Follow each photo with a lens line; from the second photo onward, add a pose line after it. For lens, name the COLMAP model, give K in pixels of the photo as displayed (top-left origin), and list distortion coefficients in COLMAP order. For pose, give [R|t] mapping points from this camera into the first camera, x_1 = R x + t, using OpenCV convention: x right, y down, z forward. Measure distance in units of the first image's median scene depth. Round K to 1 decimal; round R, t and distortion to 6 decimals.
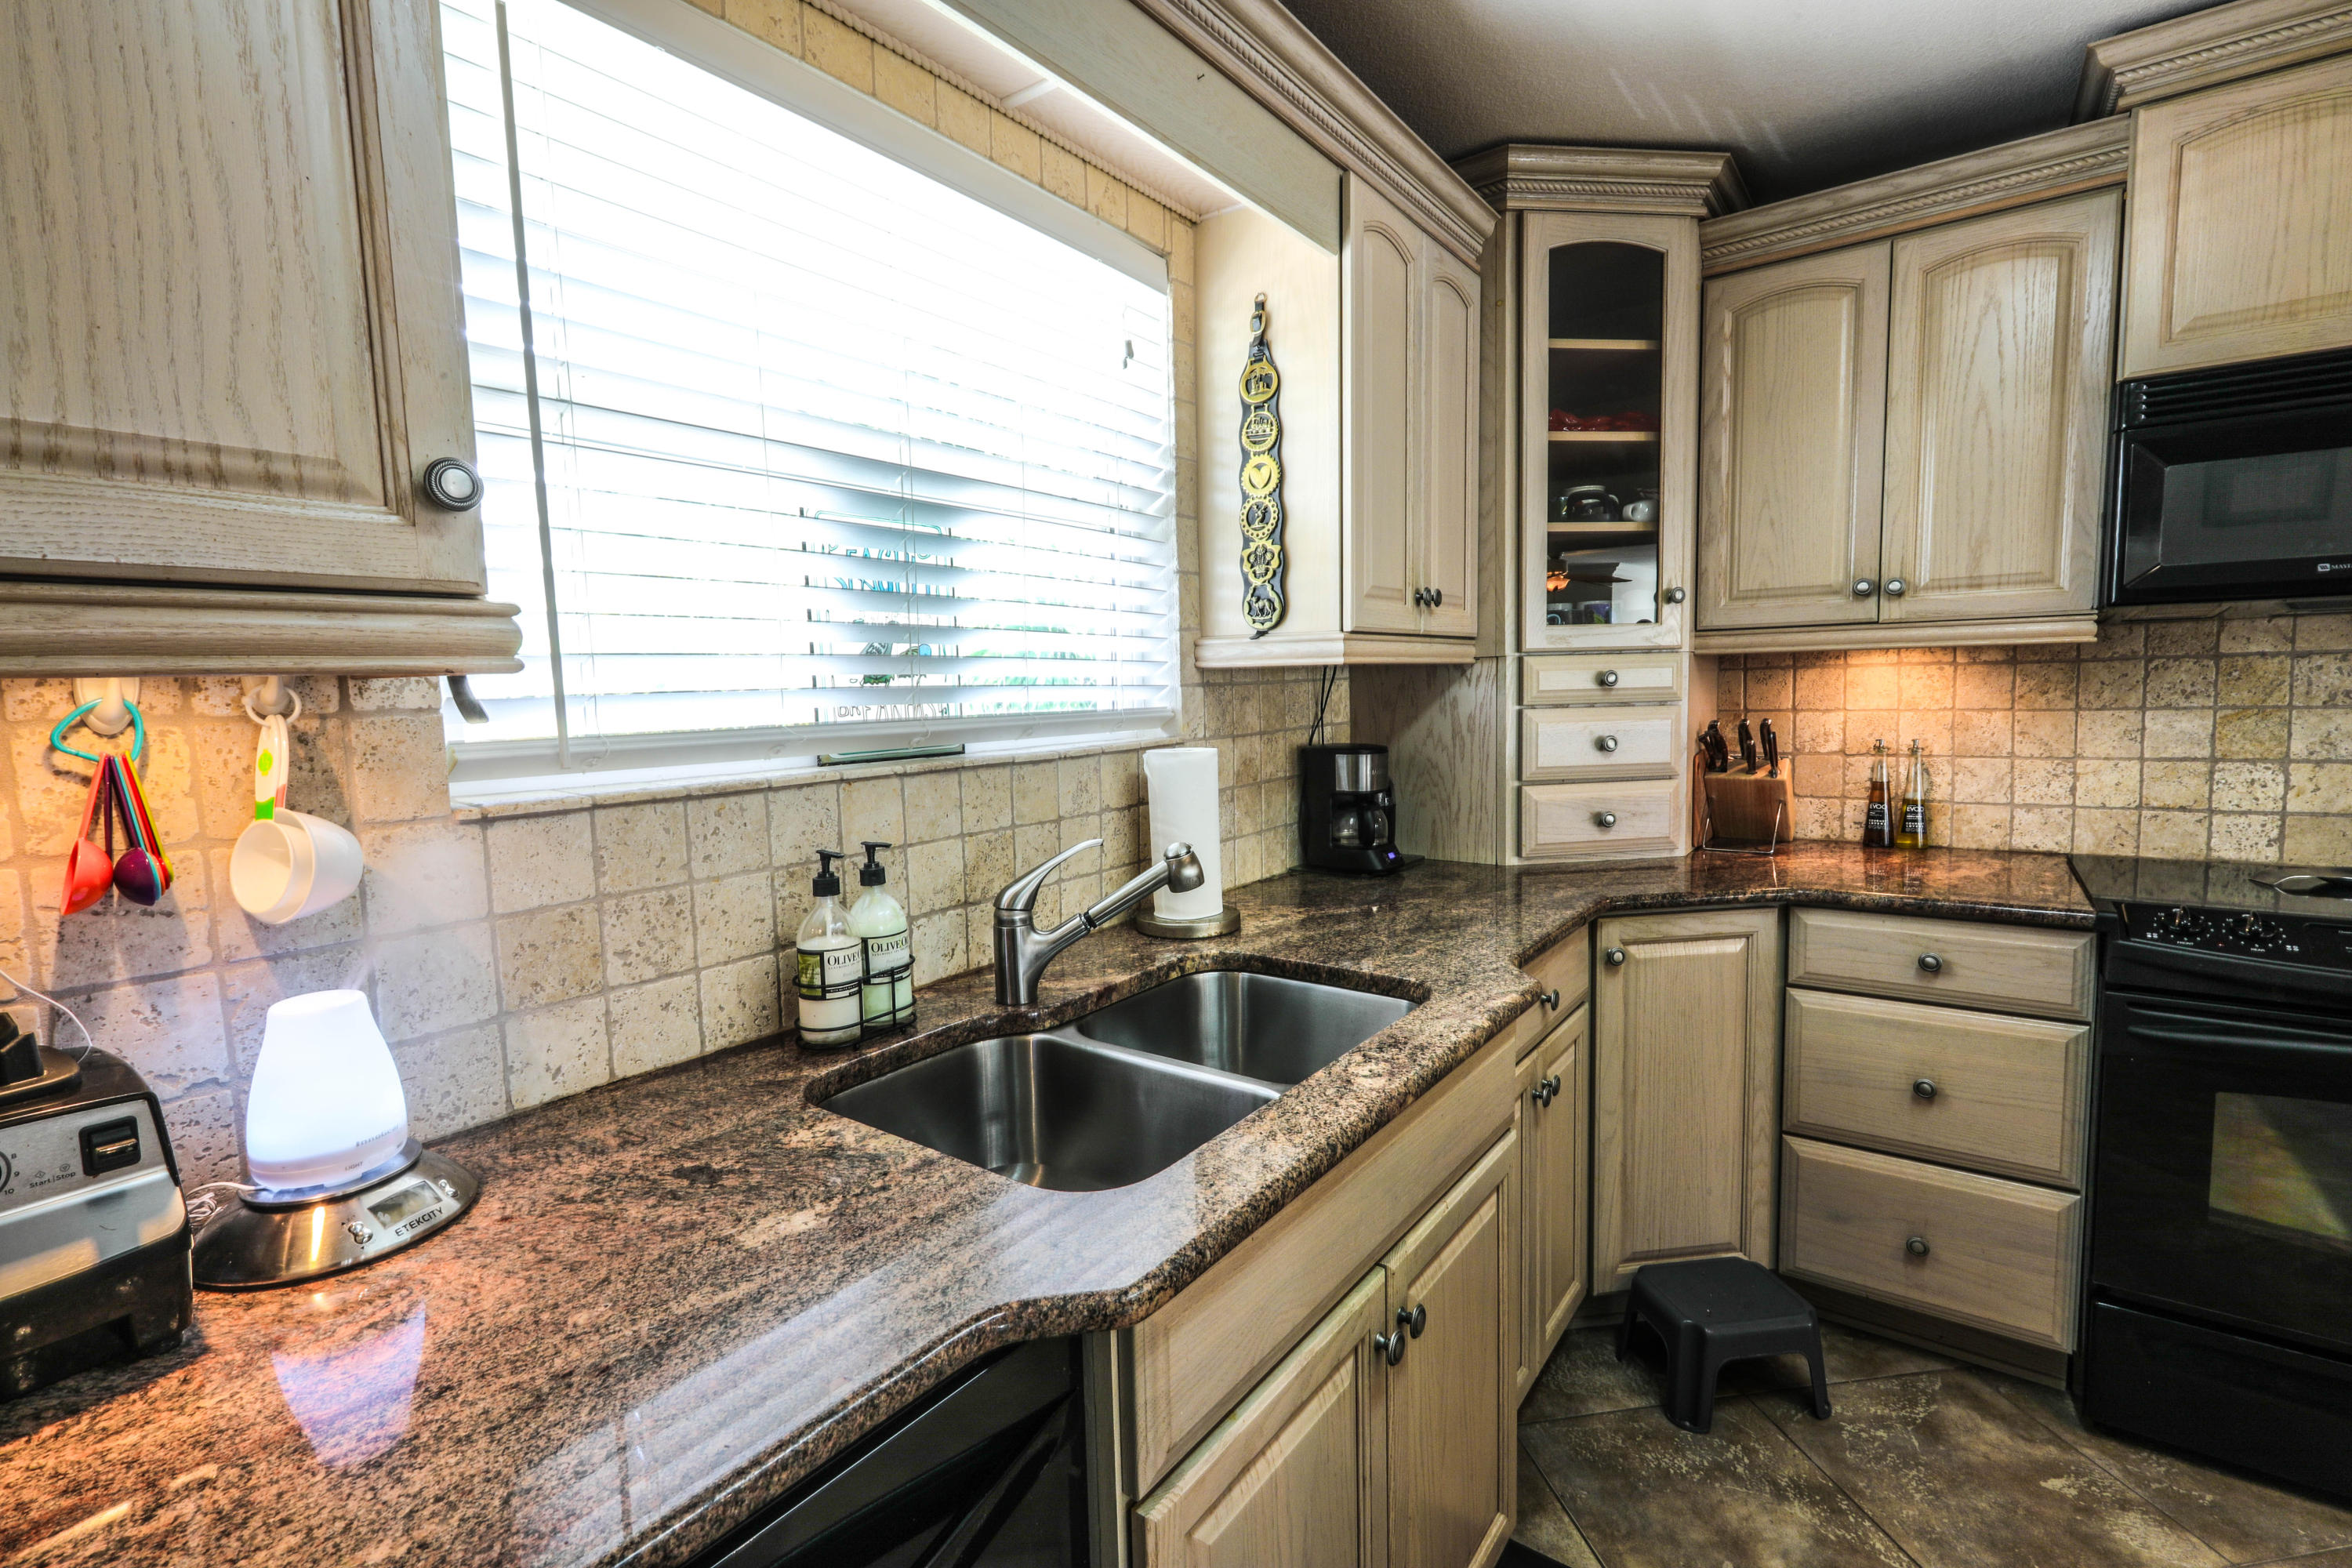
lens RADIAL K [[1049.3, 0, 1176.3], [0, 1049.3, 786.4], [0, 0, 1]] dist [0.002315, 0.001340]
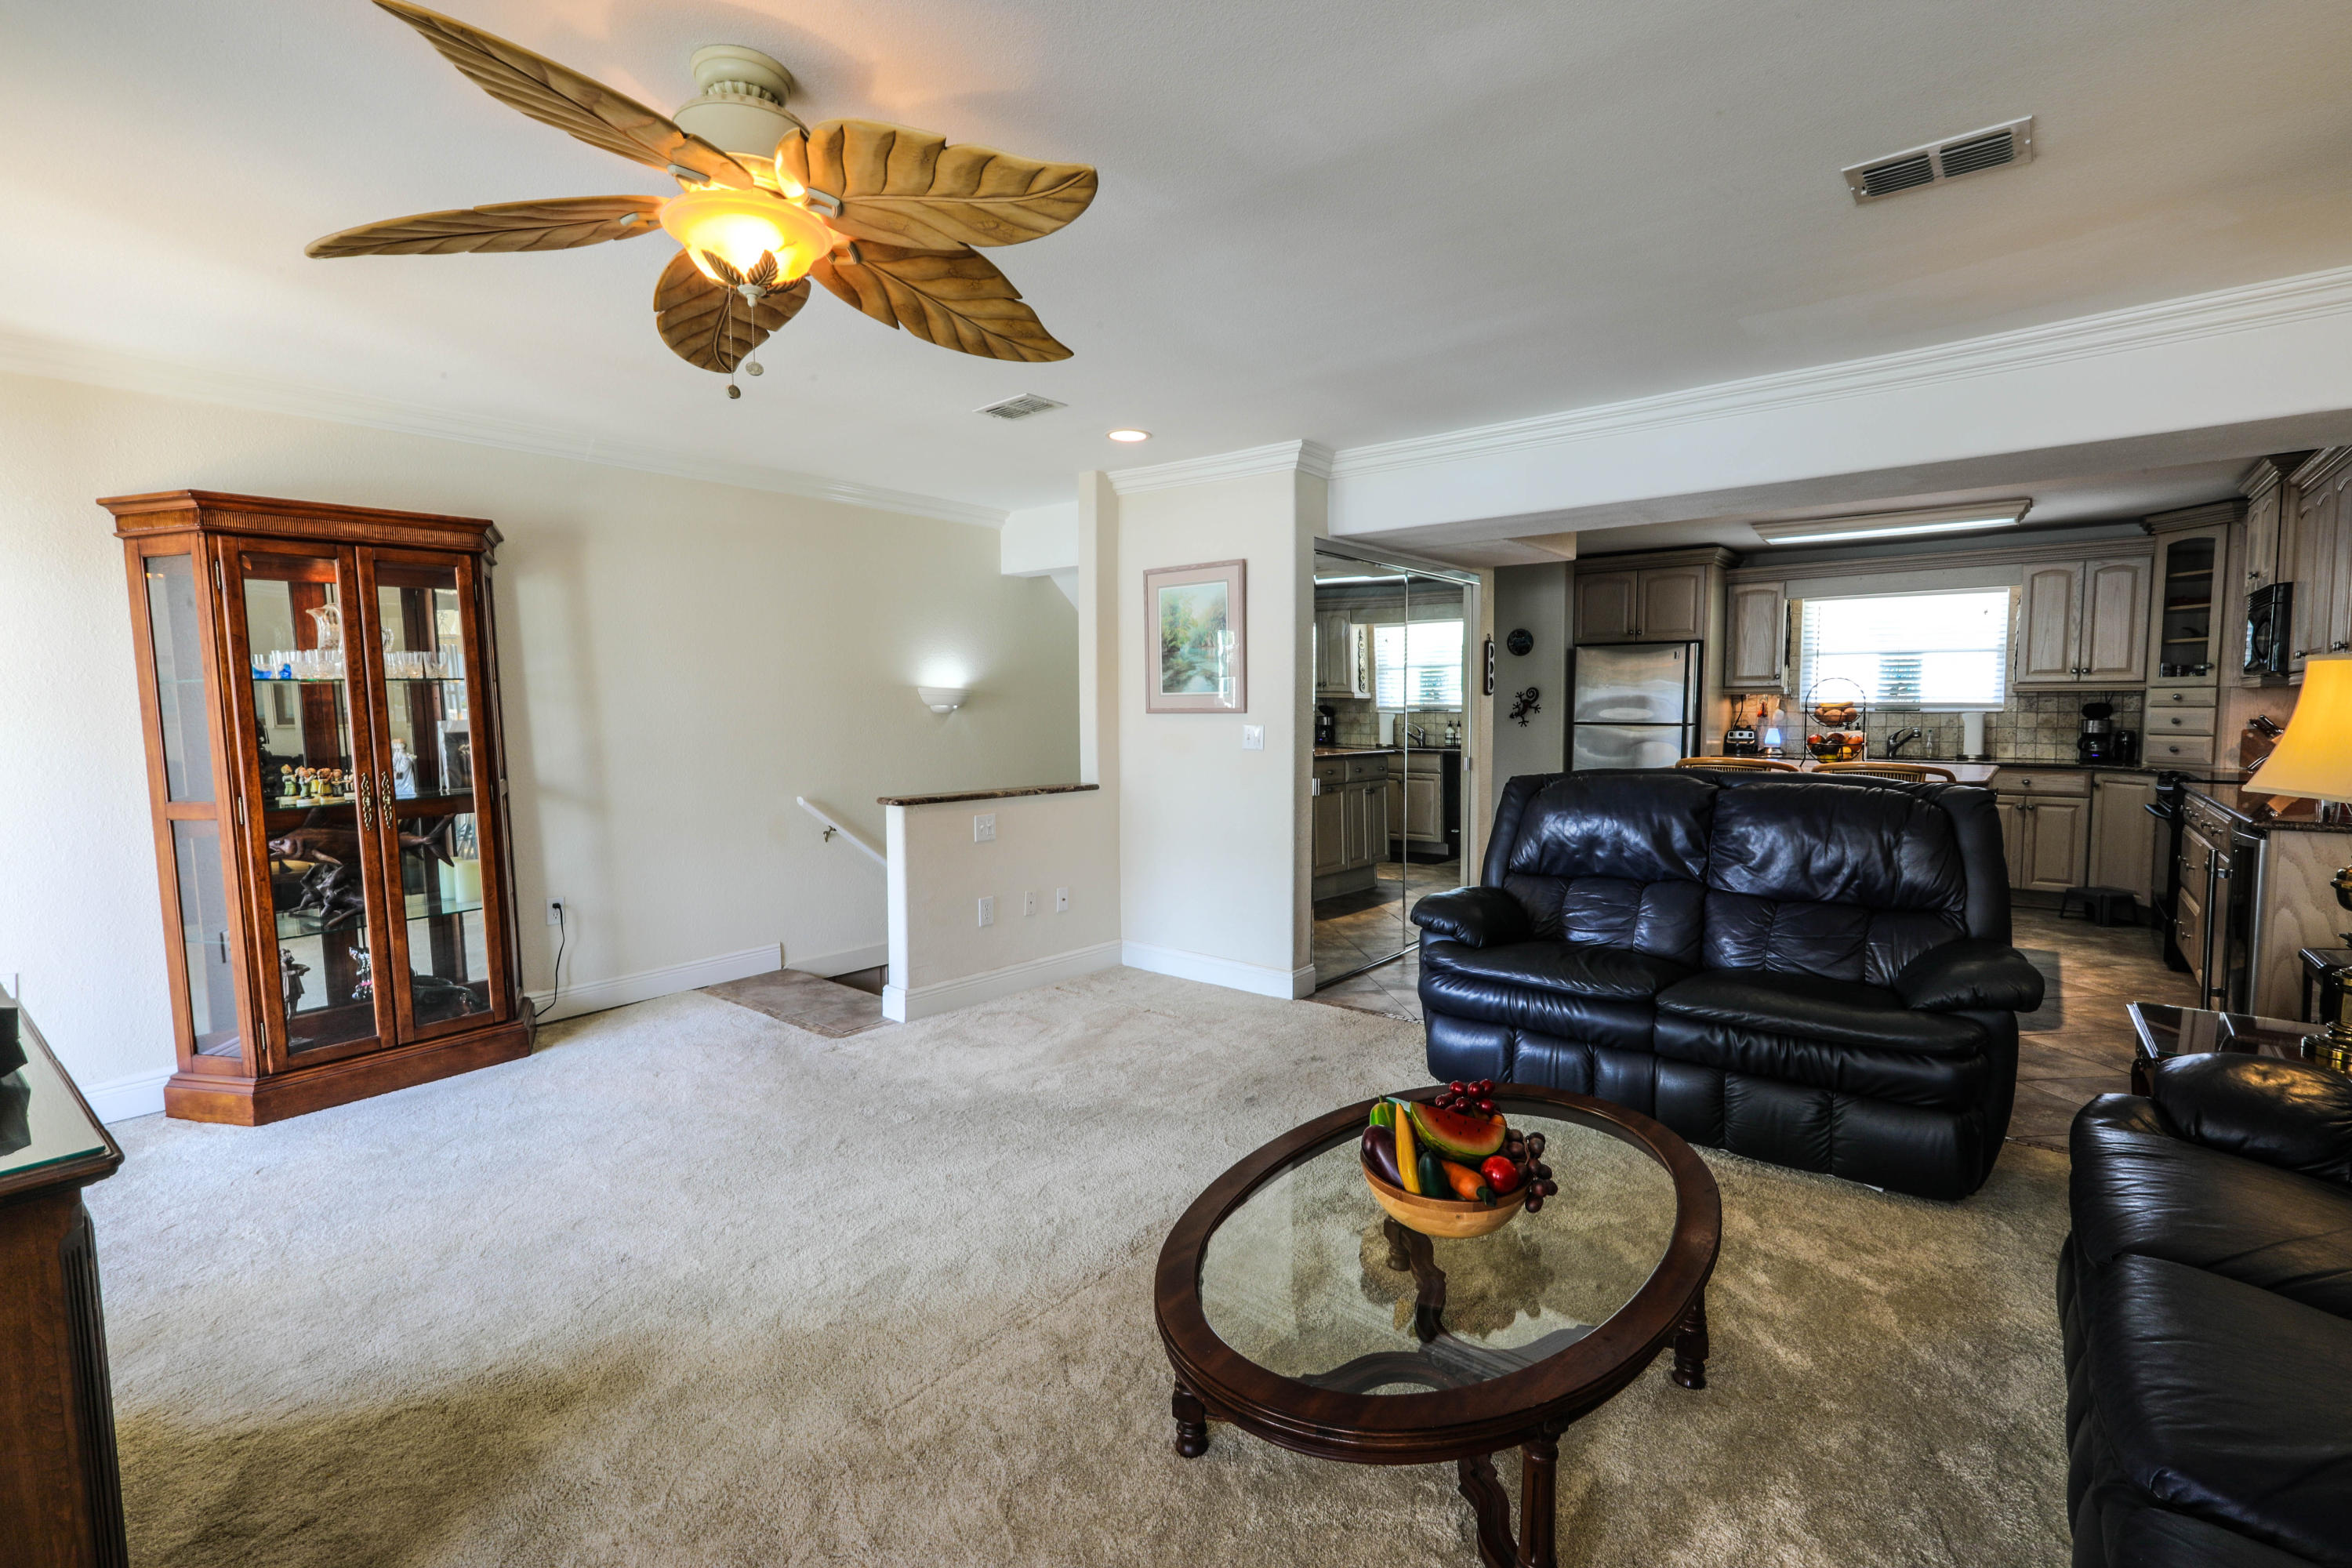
lens RADIAL K [[1049.3, 0, 1162.9], [0, 1049.3, 785.5], [0, 0, 1]] dist [0.002315, 0.001340]
pose [[-0.057478, 0.103225, -0.992996, 4.077817], [-0.092334, 0.989827, 0.108241, 0.089501], [0.994068, 0.097909, -0.047362, -1.804516]]
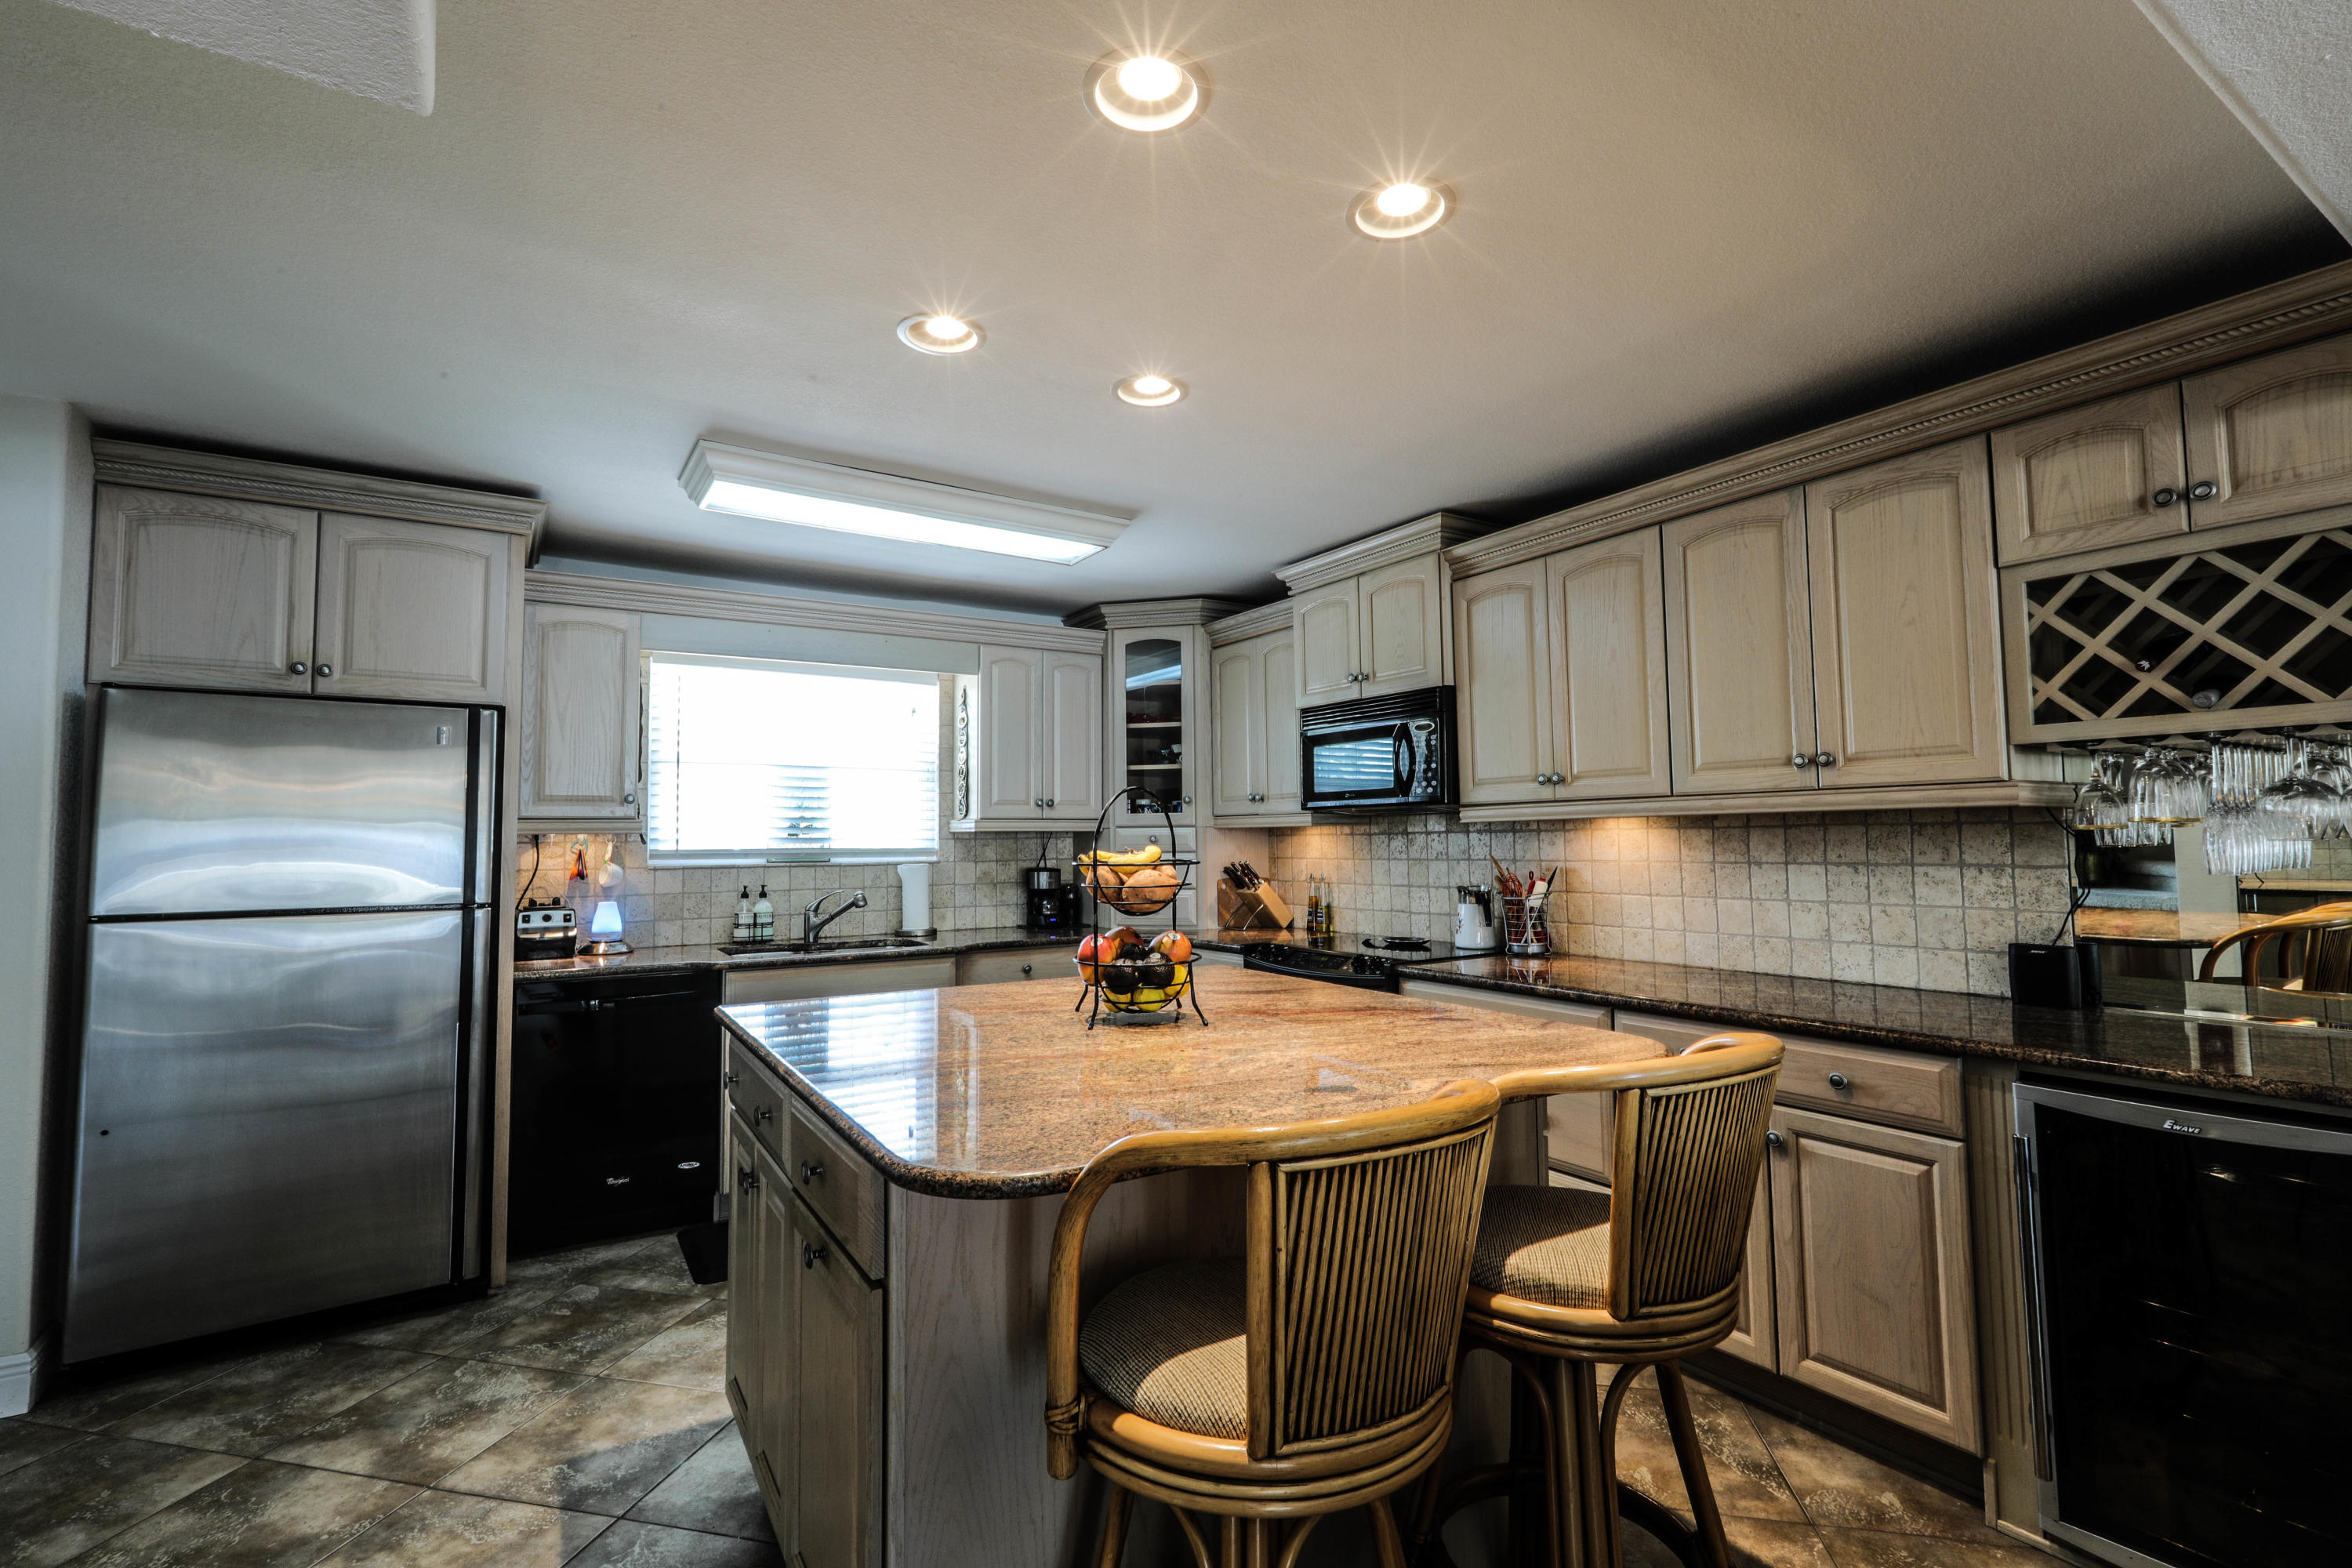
lens RADIAL K [[1049.3, 0, 1168.3], [0, 1049.3, 780.9], [0, 0, 1]] dist [0.002315, 0.001340]
pose [[0.927561, -0.003916, -0.373651, 1.510532], [-0.051161, 0.989198, -0.137368, 0.084197], [0.370153, 0.146534, 0.917341, -1.136923]]
